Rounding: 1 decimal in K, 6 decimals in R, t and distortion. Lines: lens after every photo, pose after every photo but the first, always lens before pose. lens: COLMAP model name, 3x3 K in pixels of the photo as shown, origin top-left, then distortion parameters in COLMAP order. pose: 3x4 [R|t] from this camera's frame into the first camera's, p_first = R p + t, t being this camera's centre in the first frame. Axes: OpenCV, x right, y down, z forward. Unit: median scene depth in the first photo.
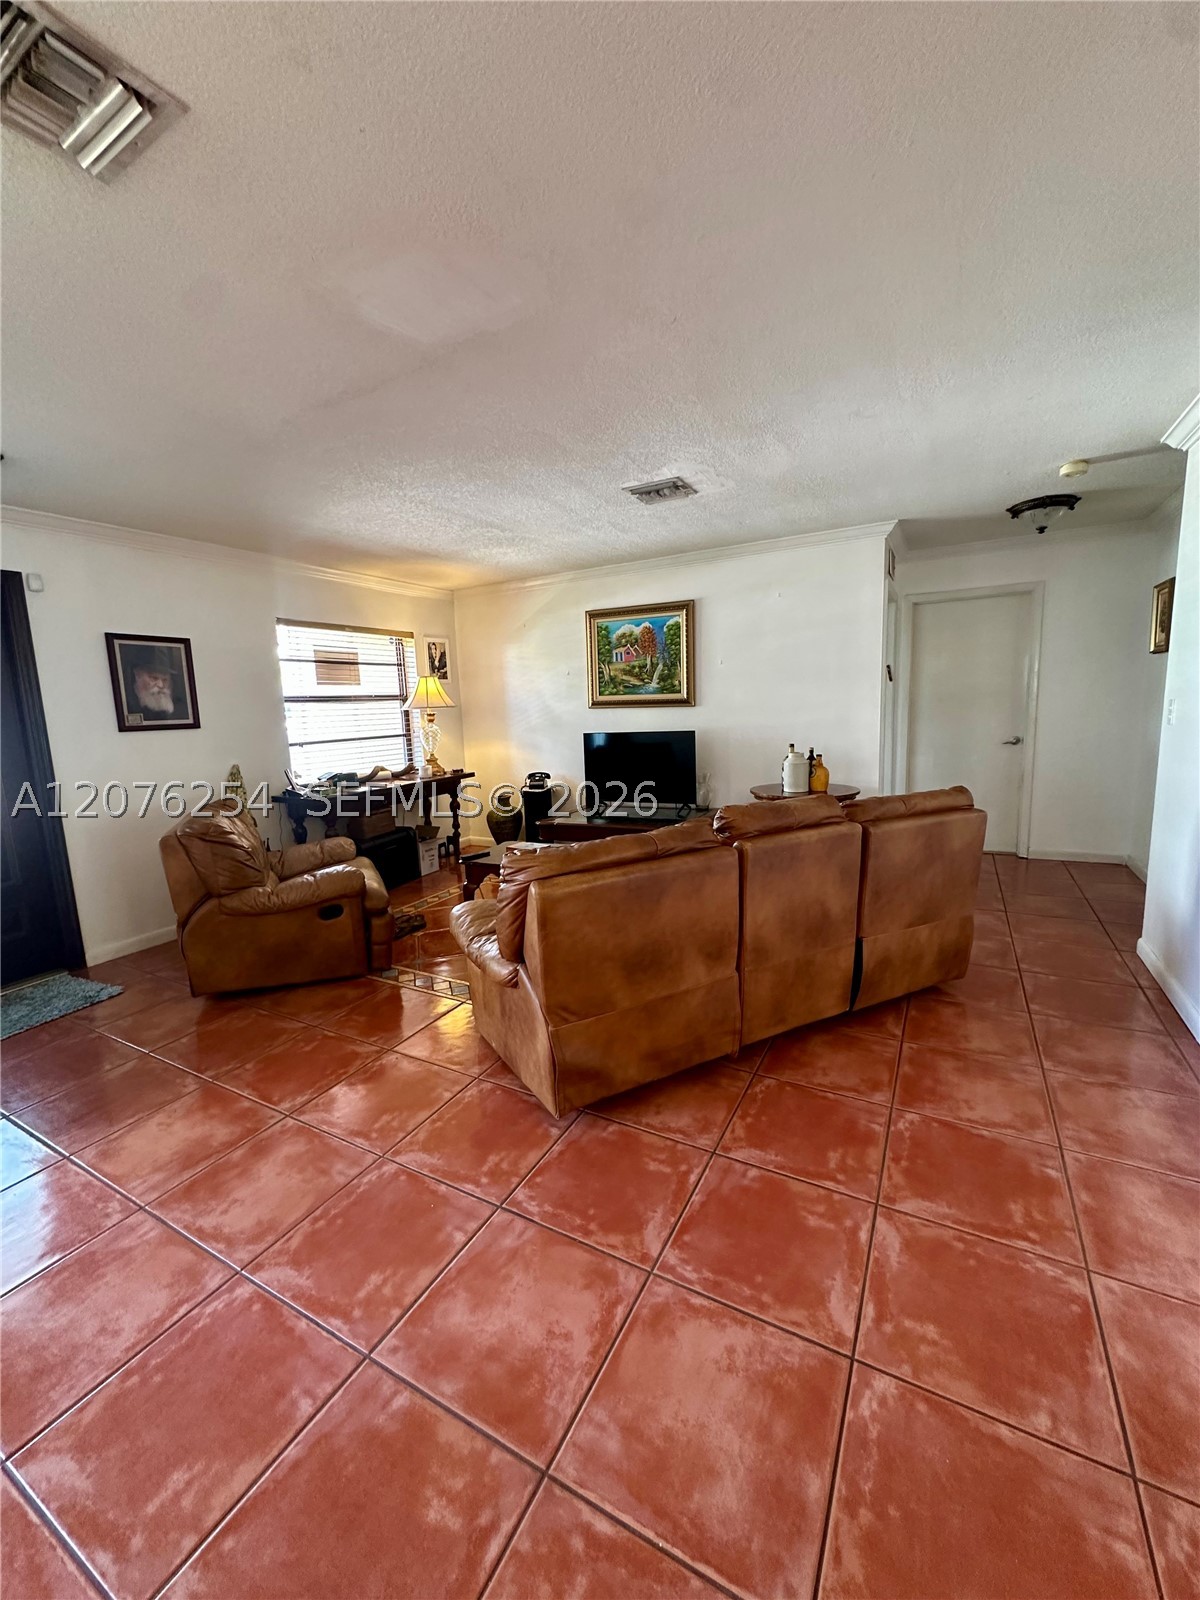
lens RADIAL K [[644.7, 0, 608.2], [0, 644.7, 799.8], [0, 0, 1]] dist [-0.003227, 0.000594]
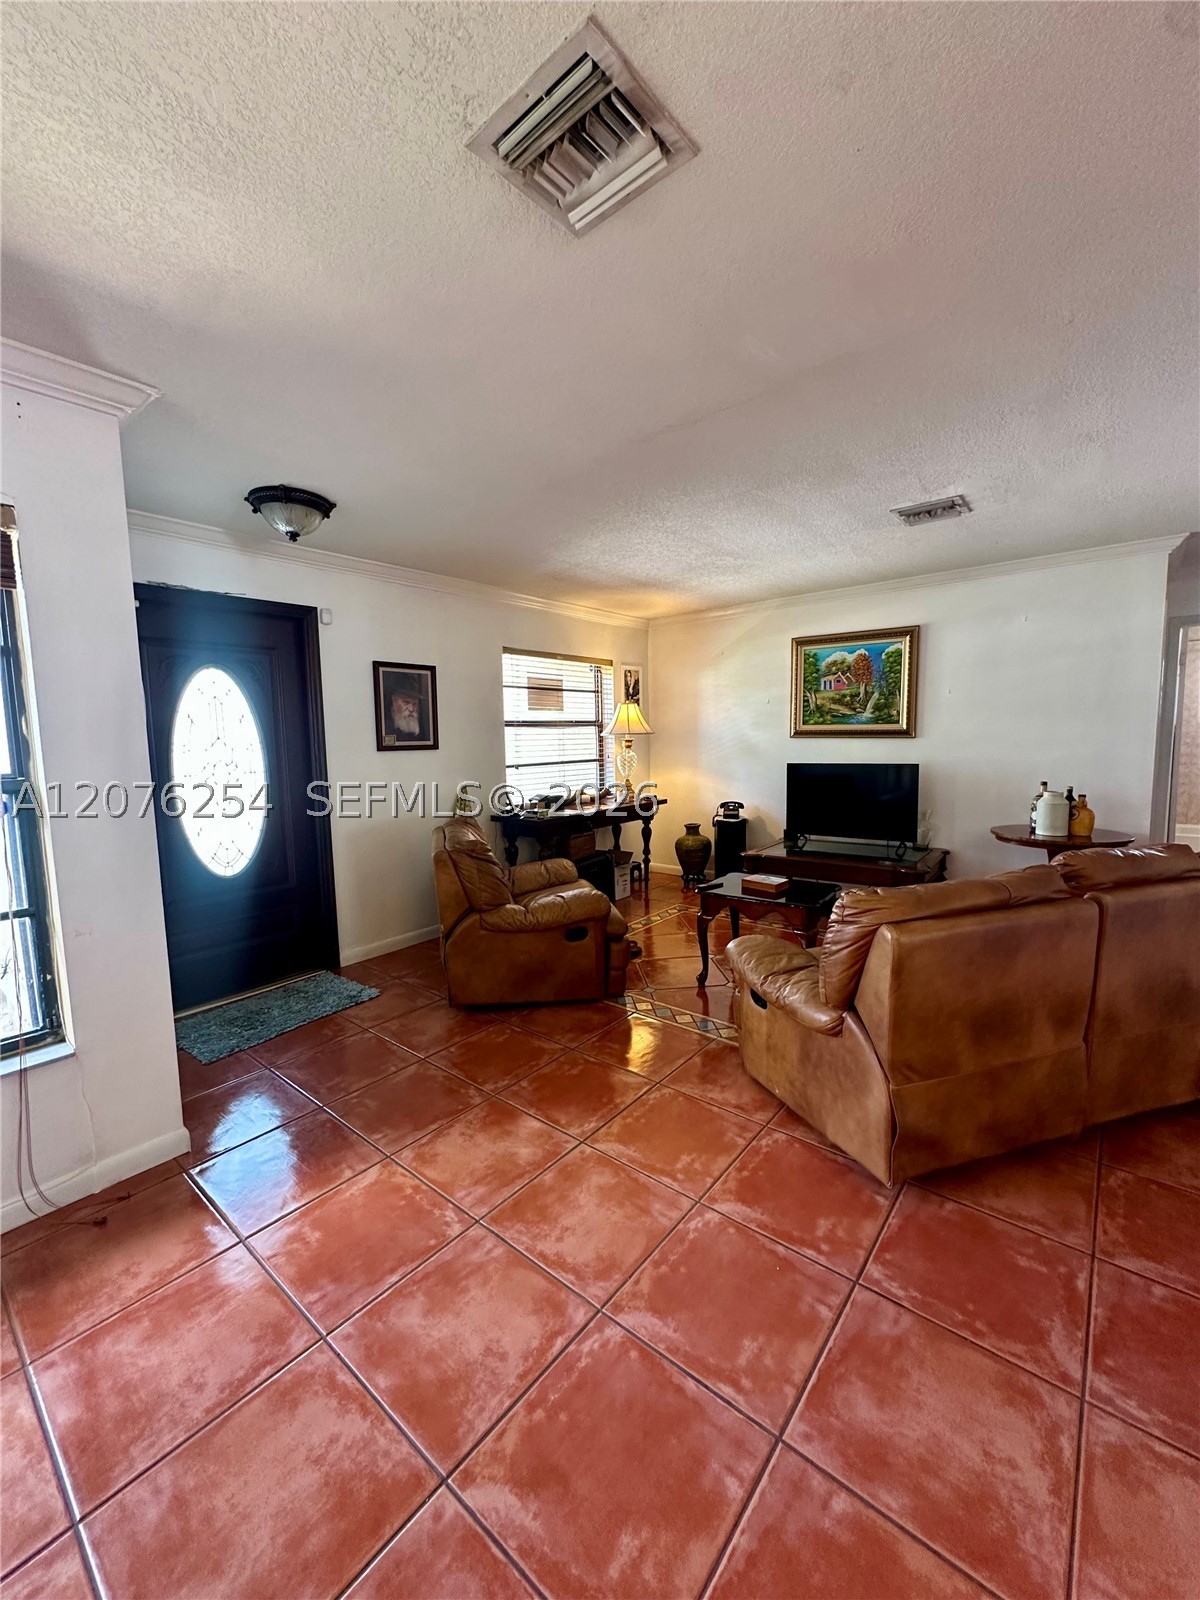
lens RADIAL K [[644.9, 0, 603.1], [0, 644.9, 799.3], [0, 0, 1]] dist [-0.003597, 0.000514]
pose [[0.982178, 0.037202, -0.184236, -0.219209], [-0.044977, 0.998257, -0.038203, 0.000049], [0.182493, 0.045809, 0.982139, 0.004932]]
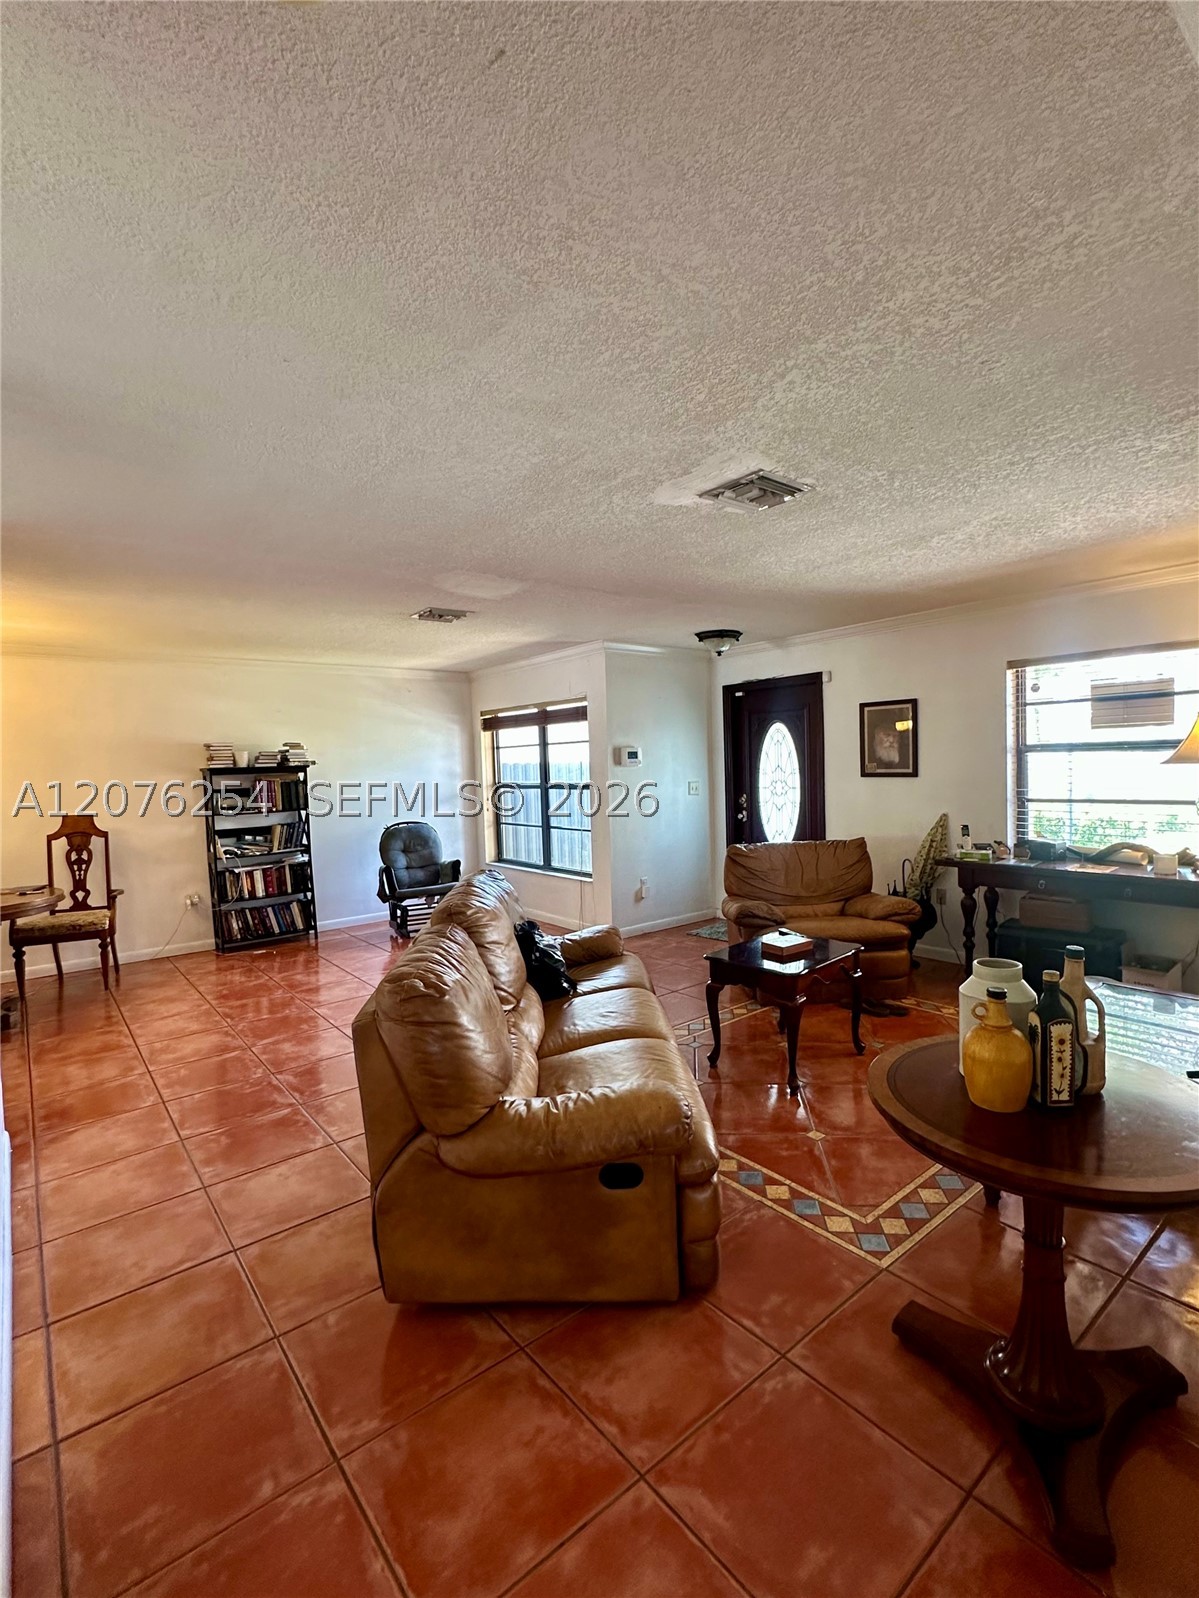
lens RADIAL K [[725.5, 0, 599.5], [0, 725.5, 799.0], [0, 0, 1]] dist [-0.000799, 0.000162]
pose [[-0.389556, 0.094984, -0.916092, 0.980523], [-0.091091, 0.985817, 0.140949, -0.266892], [0.916487, 0.138355, -0.375378, 1.290439]]
